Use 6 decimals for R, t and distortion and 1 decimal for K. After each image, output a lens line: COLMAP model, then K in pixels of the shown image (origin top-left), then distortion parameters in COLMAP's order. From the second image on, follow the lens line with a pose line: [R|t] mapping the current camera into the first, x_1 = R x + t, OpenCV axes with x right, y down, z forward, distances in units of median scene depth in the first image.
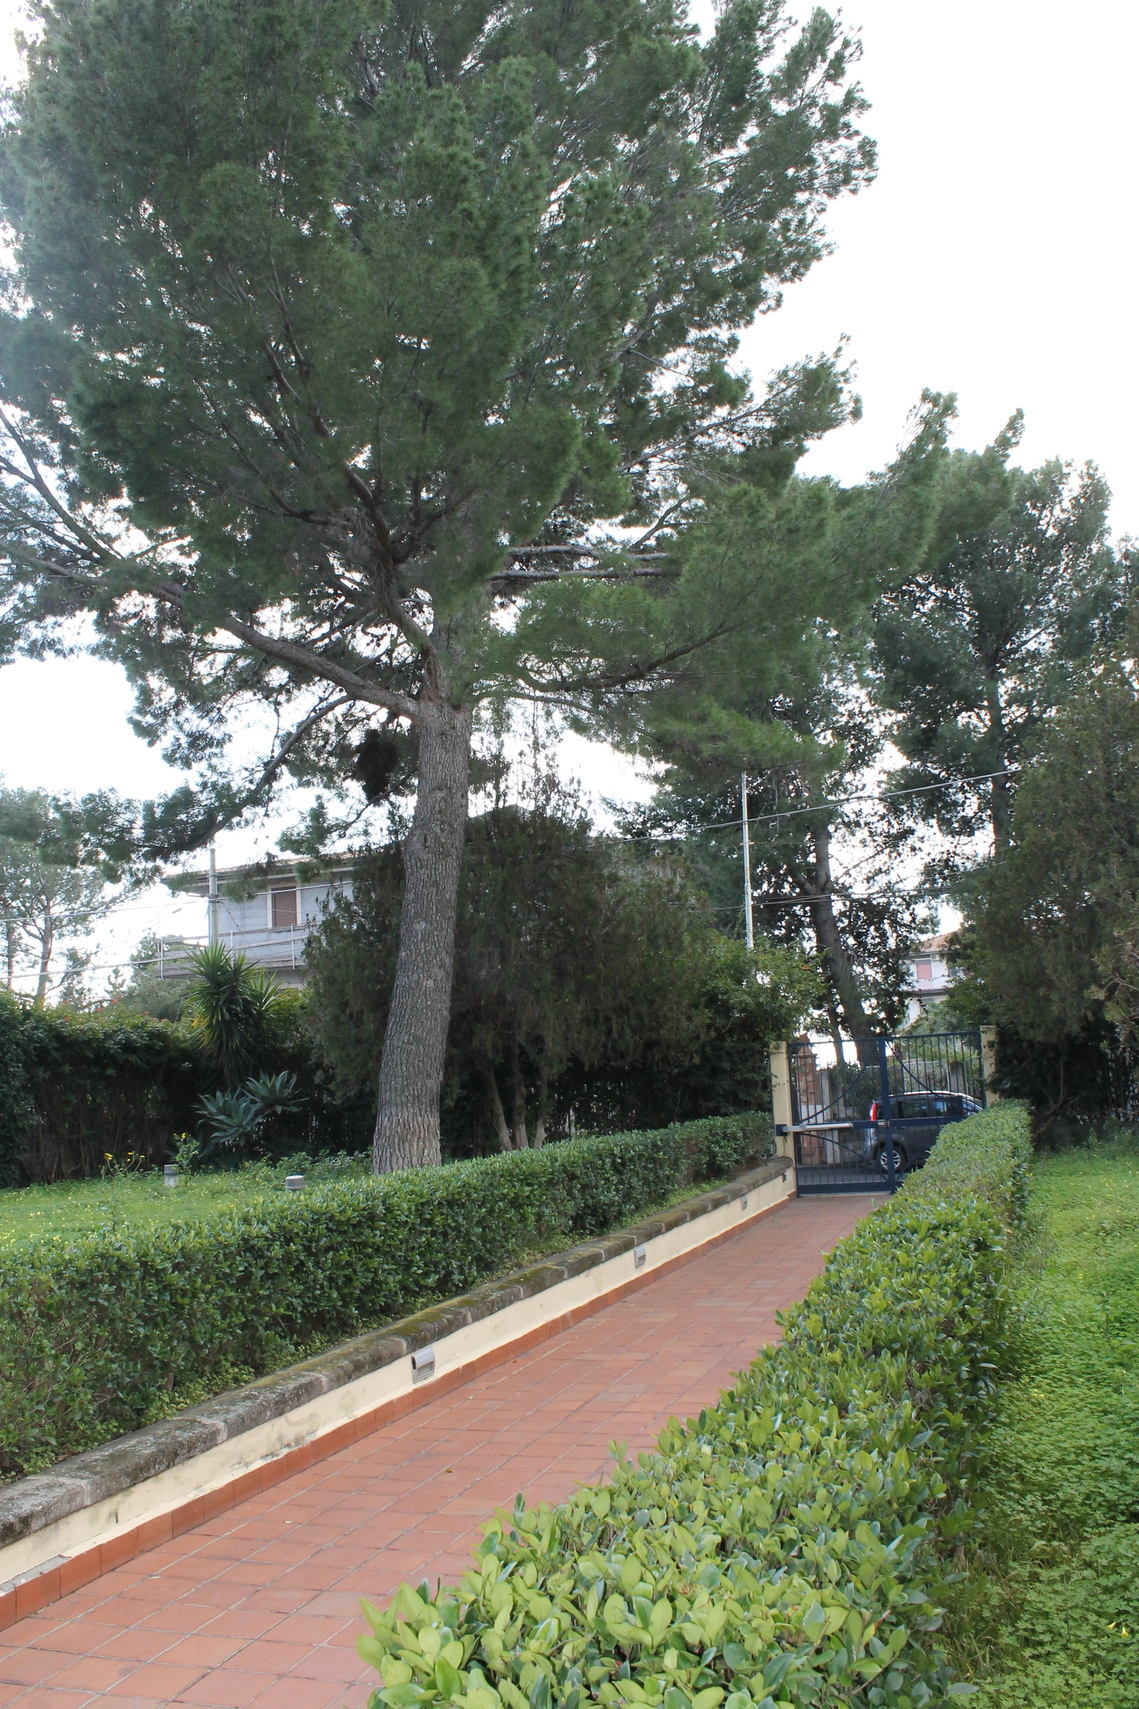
lens RADIAL K [[1424.6, 0, 568.3], [0, 1424.6, 921.1], [0, 0, 1]] dist [-0.169995, 0.165466]
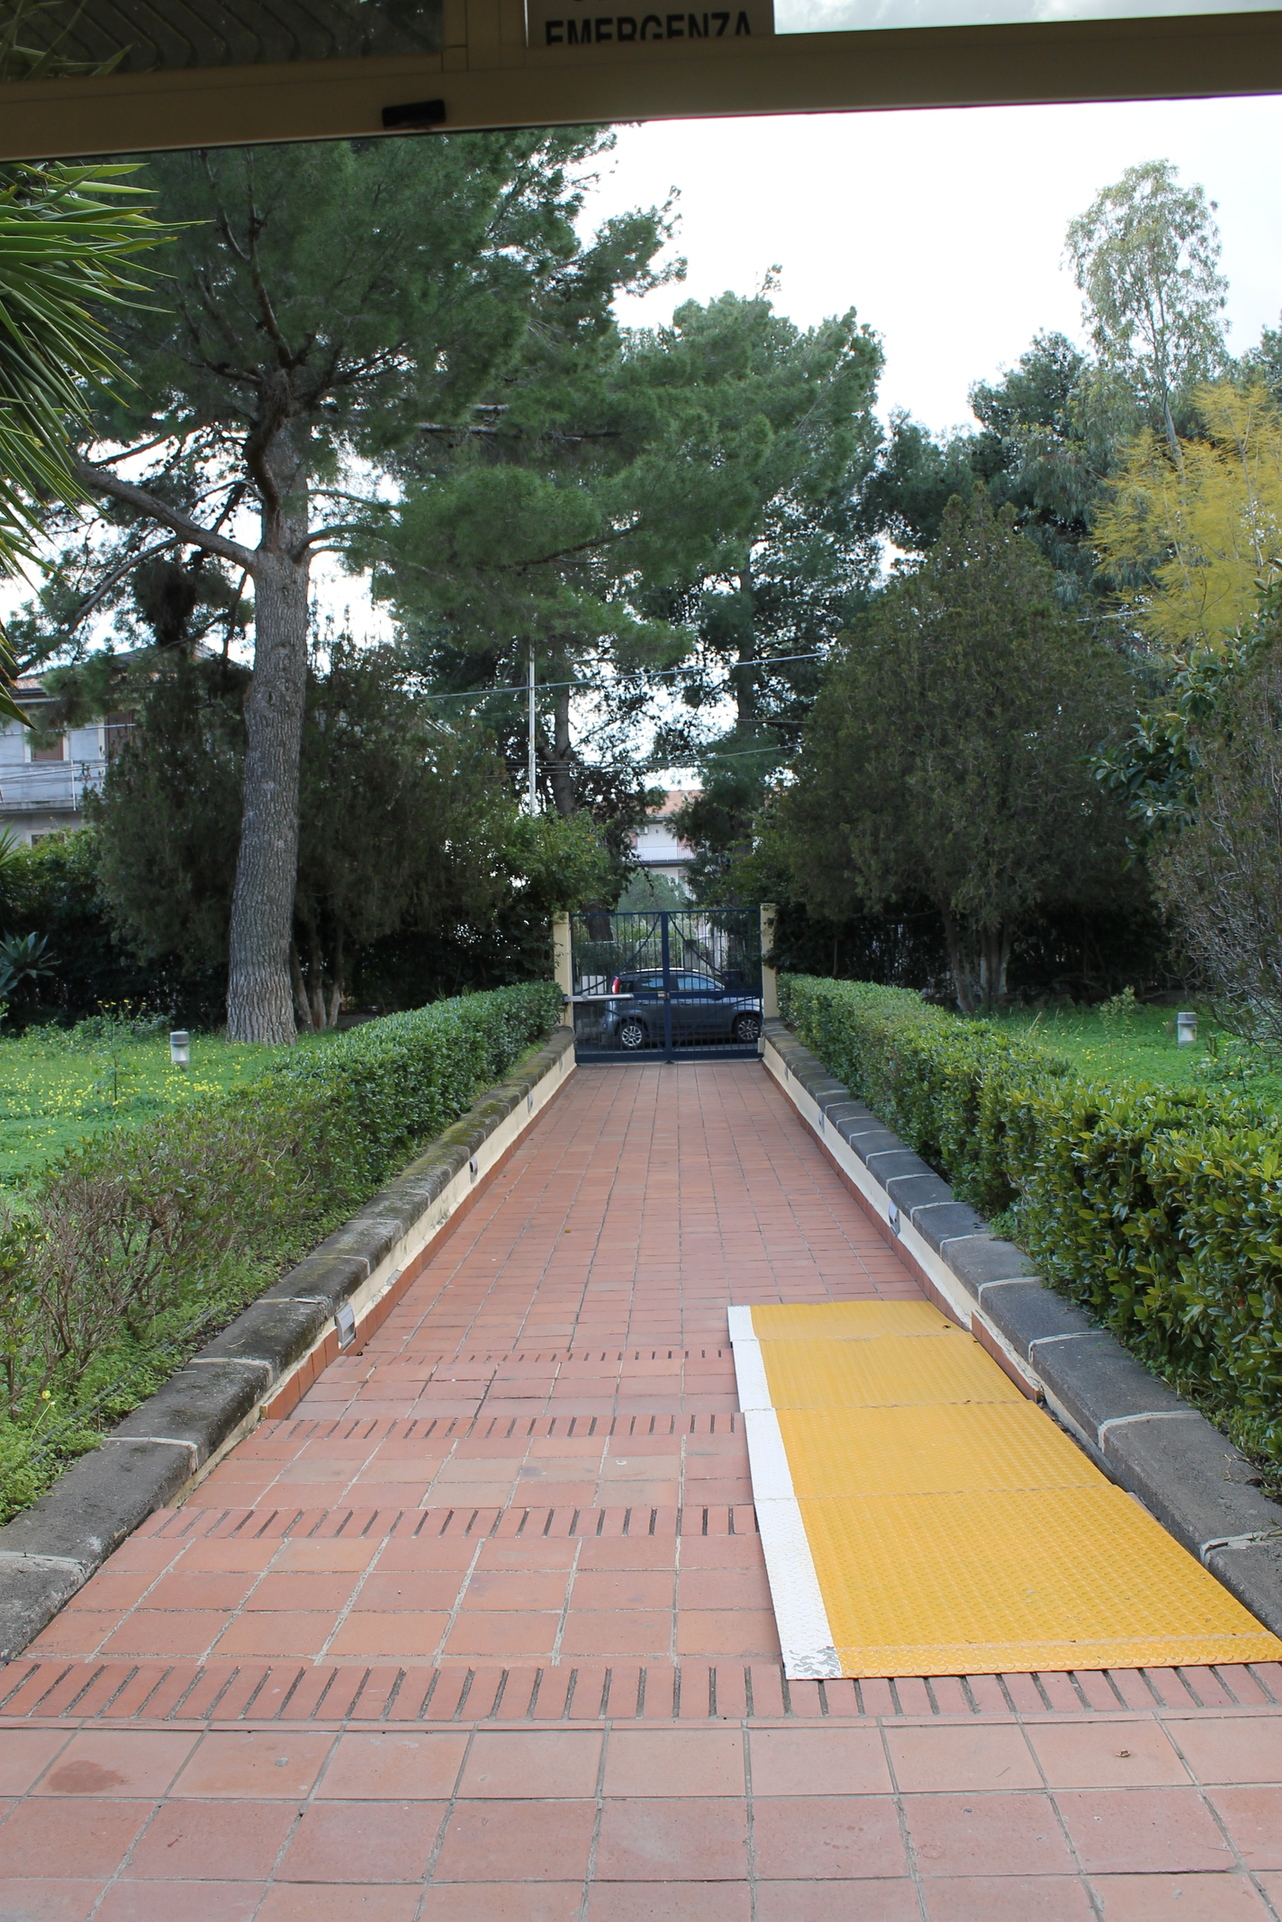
lens RADIAL K [[1602.2, 0, 639.6], [0, 1602.2, 1035.9], [0, 0, 1]] dist [-0.169995, 0.165466]
pose [[0.961047, 0.006788, 0.276303, -0.112915], [-0.050907, 0.986942, 0.152822, -0.004350], [-0.271658, -0.160935, 0.948842, -0.104573]]
